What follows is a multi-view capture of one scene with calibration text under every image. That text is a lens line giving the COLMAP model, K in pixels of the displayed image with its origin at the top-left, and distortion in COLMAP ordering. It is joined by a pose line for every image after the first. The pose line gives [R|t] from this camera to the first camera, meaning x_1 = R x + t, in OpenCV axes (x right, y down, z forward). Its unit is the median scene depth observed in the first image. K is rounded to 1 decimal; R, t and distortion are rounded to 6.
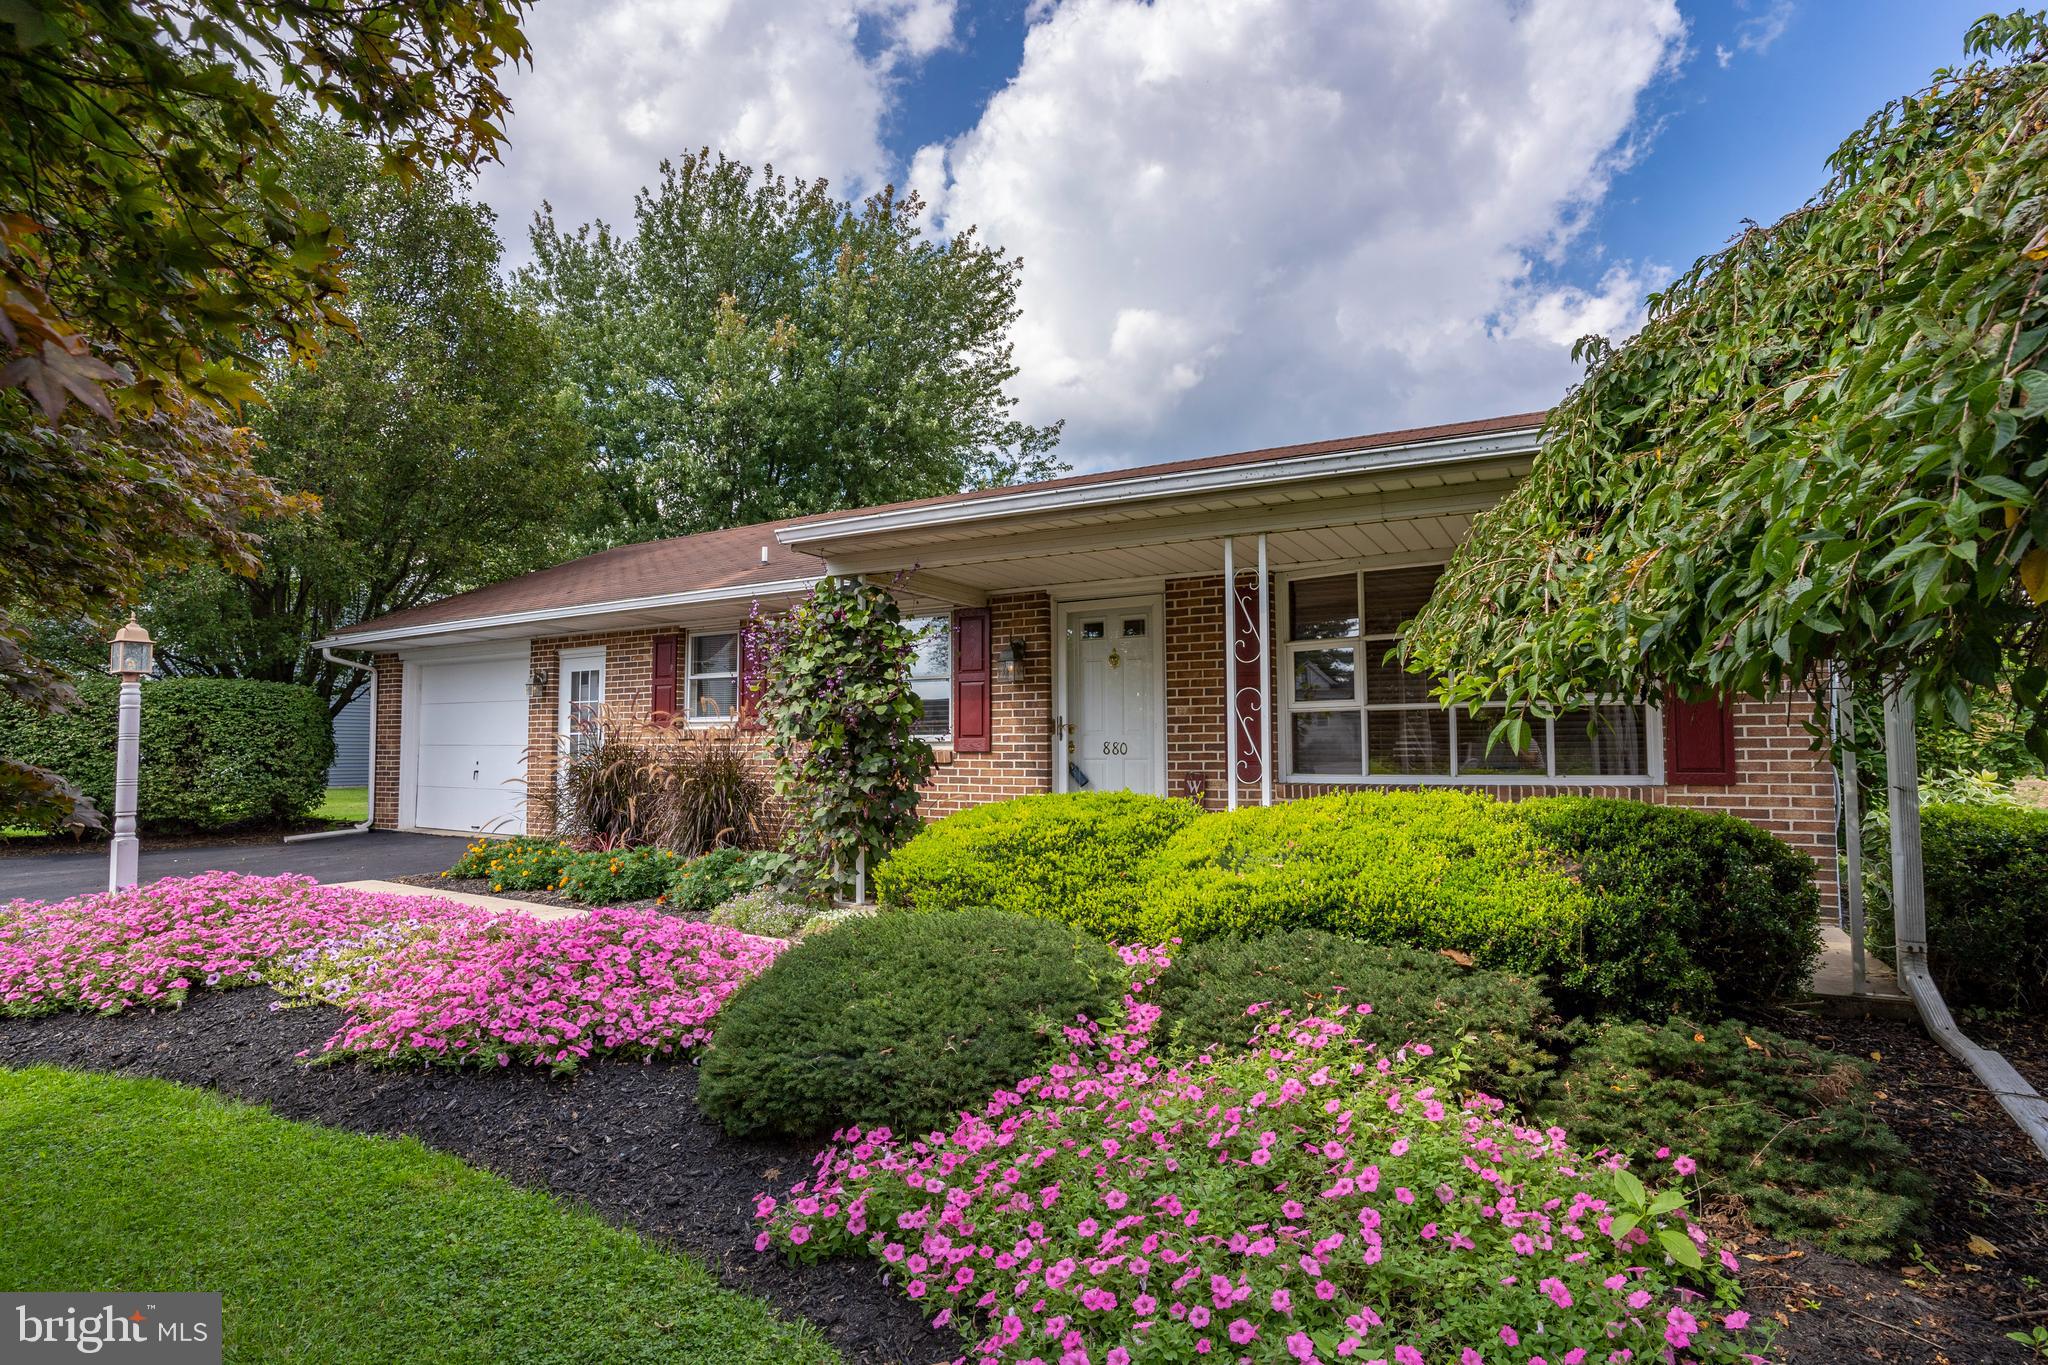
lens RADIAL K [[1035.9, 0, 1016.3], [0, 1035.9, 682.4], [0, 0, 1]] dist [-0.088832, 0.054026]
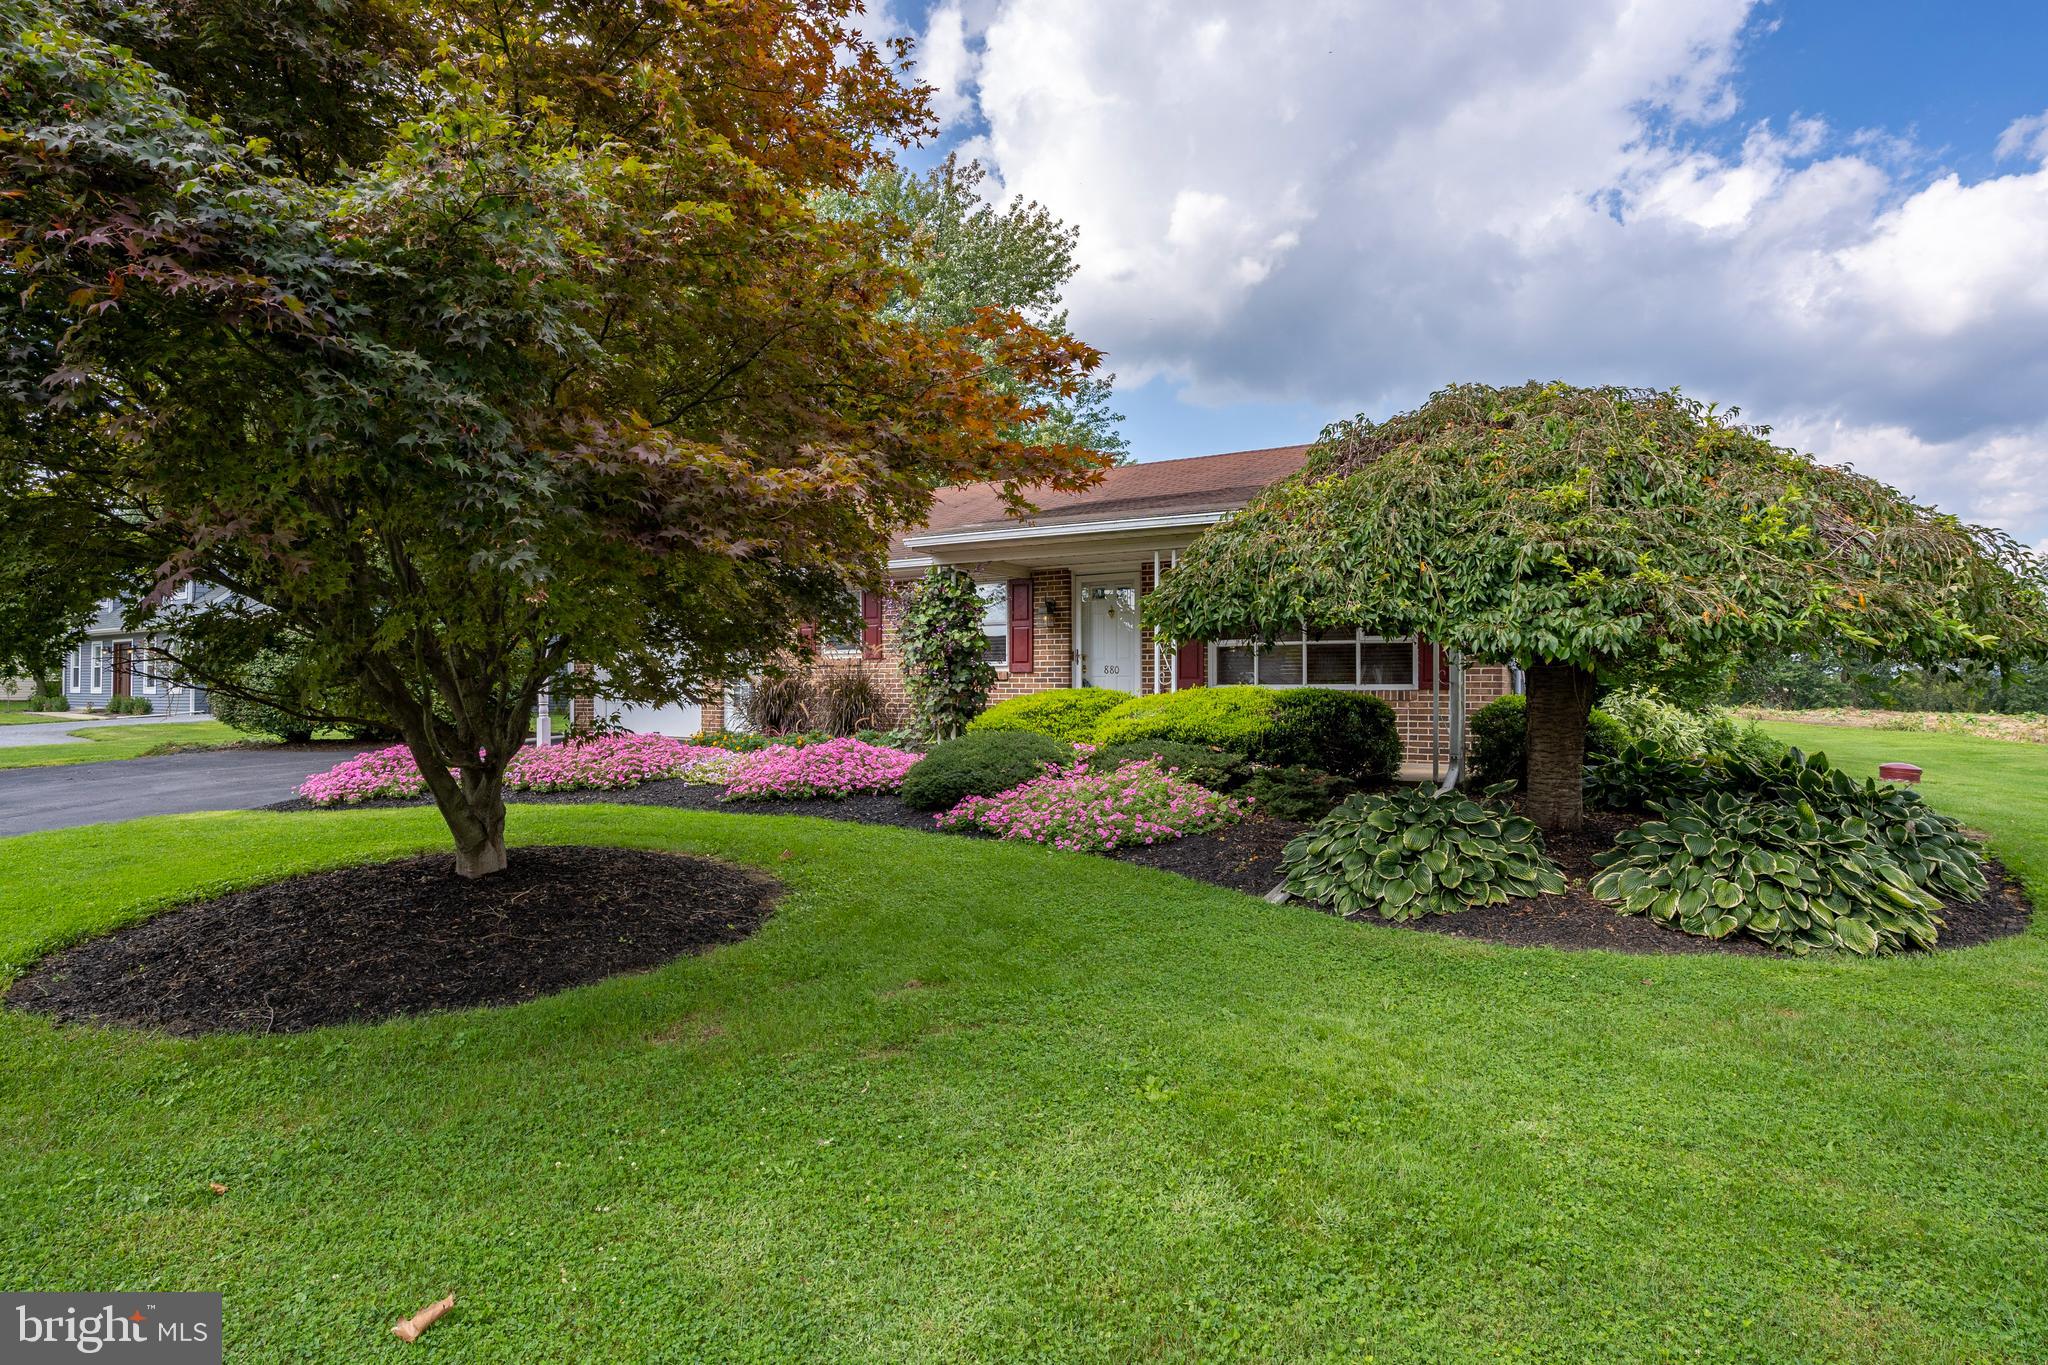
lens RADIAL K [[1156.4, 0, 1024.0], [0, 1156.4, 682.5], [0, 0, 1]] dist [-0.000495, -0.000124]
pose [[0.998558, 0.003193, -0.053591, 0.069163], [-0.000083, 0.998320, 0.057936, -0.022271], [0.053686, -0.057848, 0.996881, -0.918267]]
